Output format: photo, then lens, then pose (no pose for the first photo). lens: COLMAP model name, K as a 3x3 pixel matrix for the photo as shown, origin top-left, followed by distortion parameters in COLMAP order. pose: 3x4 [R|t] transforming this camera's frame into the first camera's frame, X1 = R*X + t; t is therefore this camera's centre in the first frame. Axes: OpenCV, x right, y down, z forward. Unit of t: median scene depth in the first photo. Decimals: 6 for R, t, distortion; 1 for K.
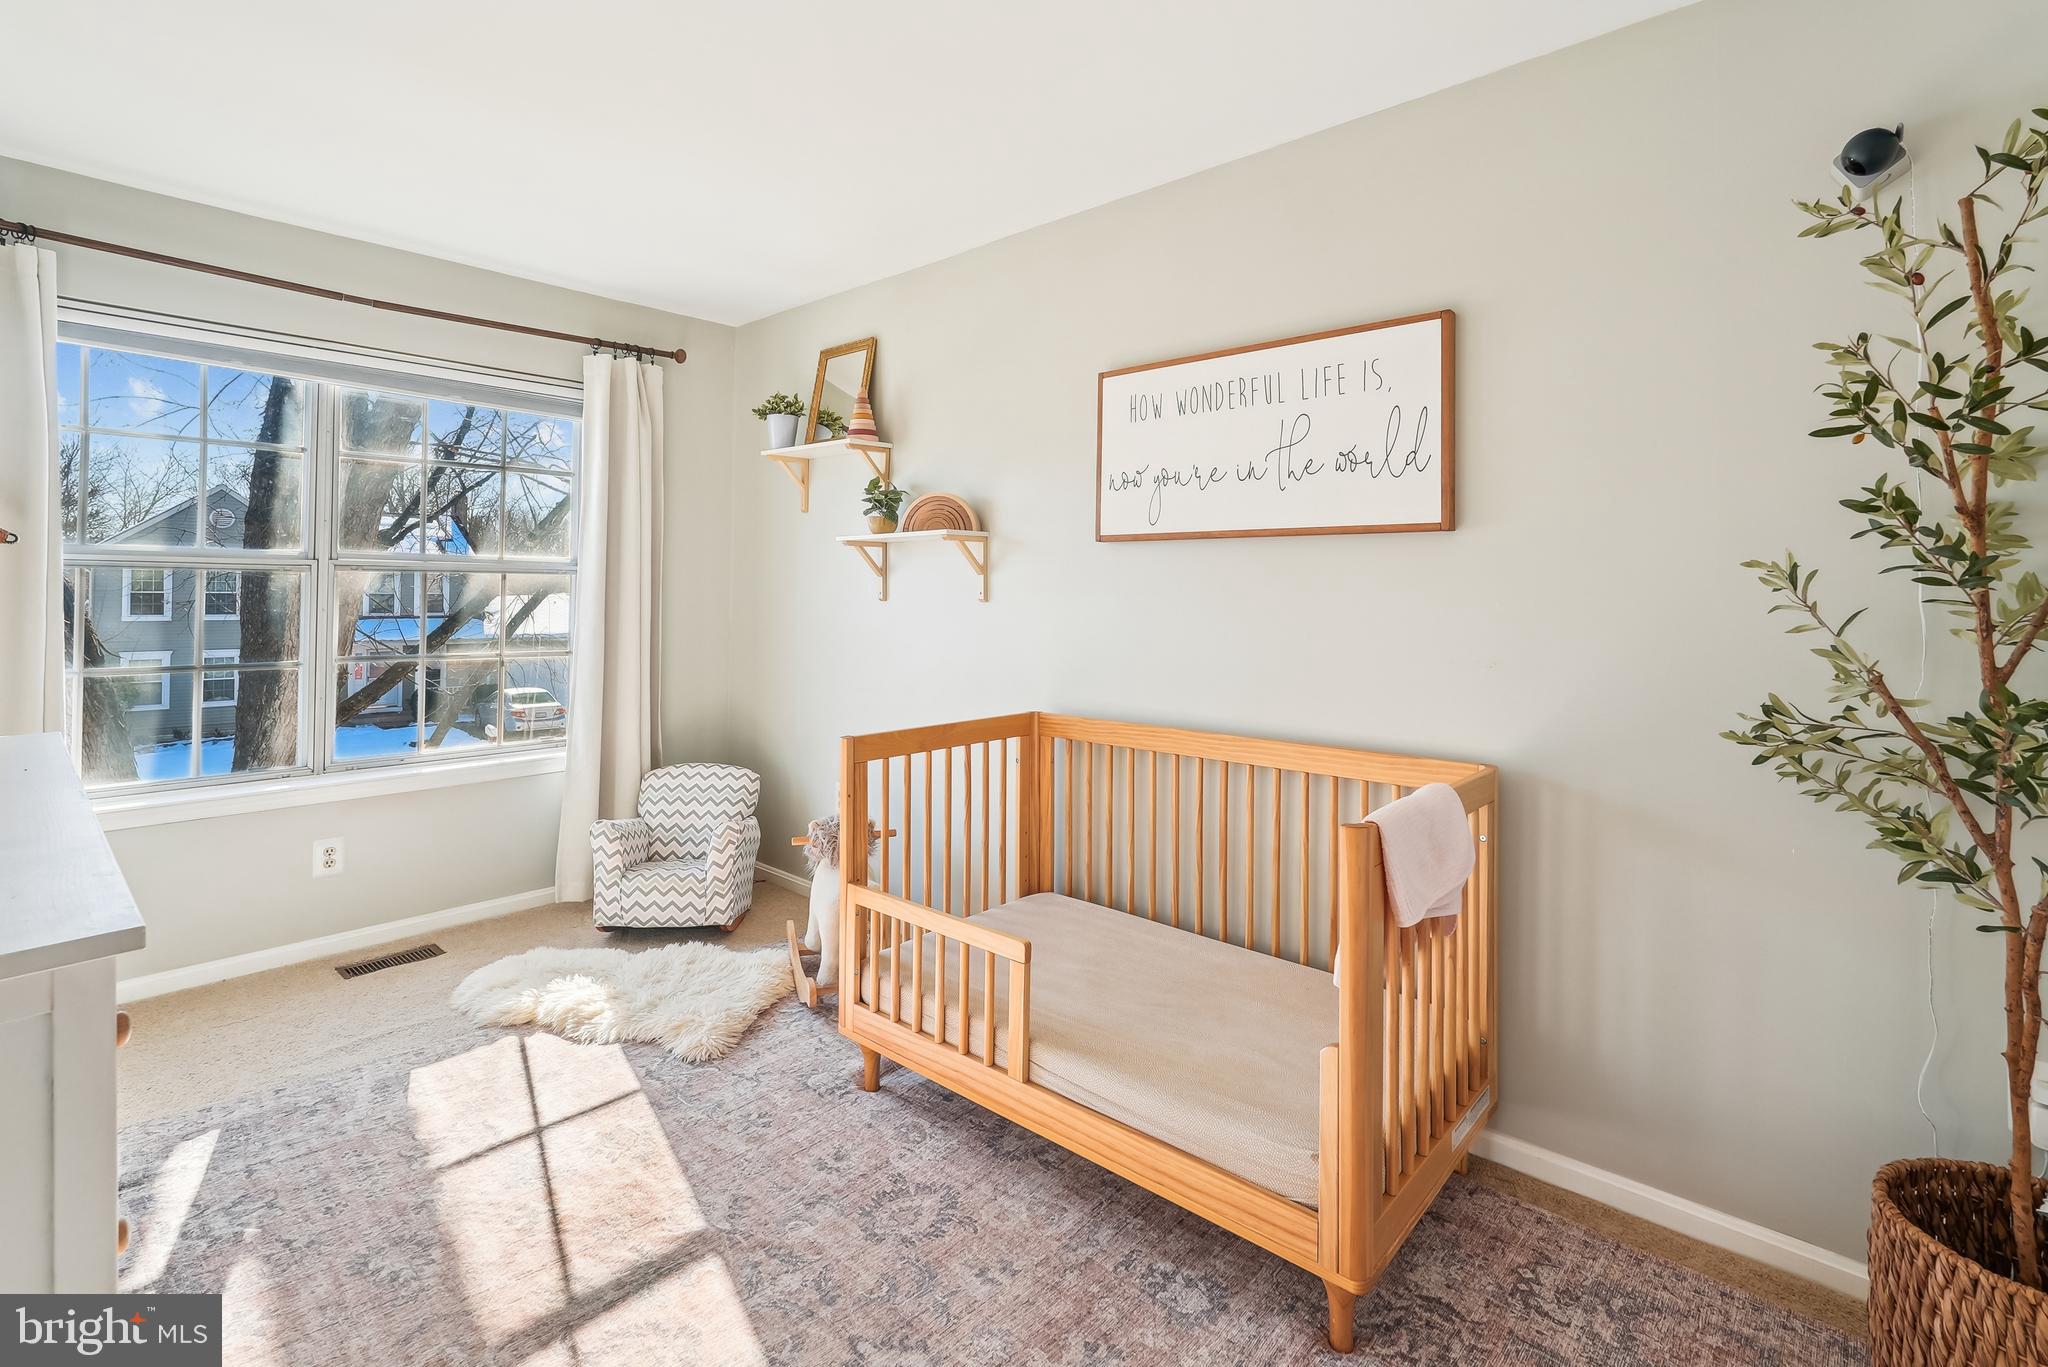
lens RADIAL K [[937.9, 0, 1049.8], [0, 937.9, 573.8], [0, 0, 1]] dist [-0.005558, 0.000929]
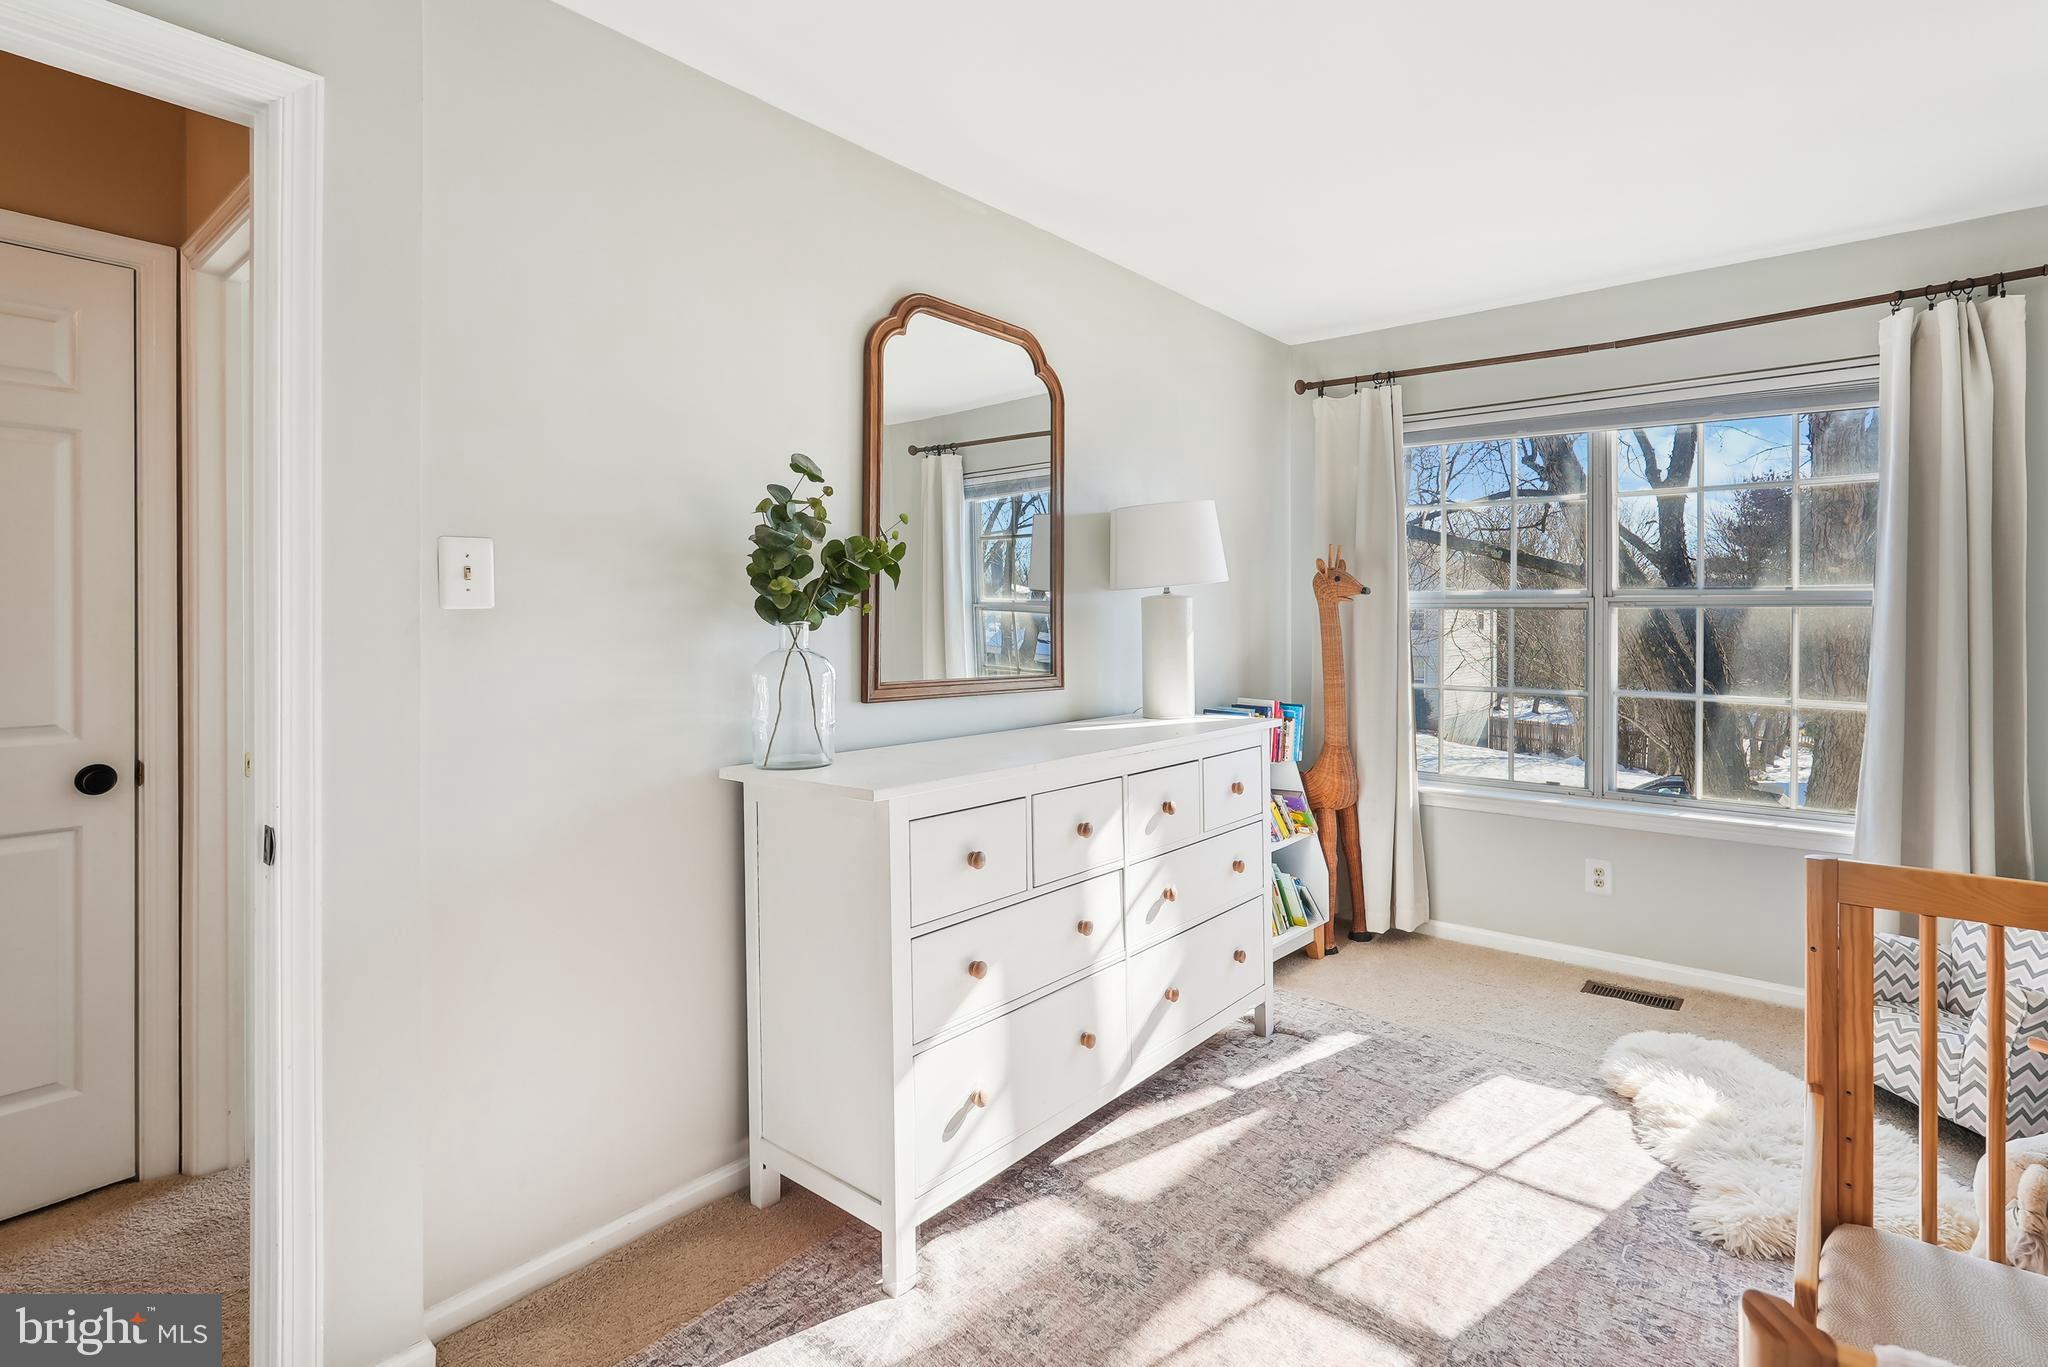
lens RADIAL K [[987.0, 0, 1072.7], [0, 987.0, 627.7], [0, 0, 1]] dist [-0.004335, 0.000442]
pose [[0.051947, 0.000654, -0.998650, 0.450205], [0.017162, 0.999852, 0.001548, 0.009865], [0.998502, -0.017220, 0.051928, 0.494960]]
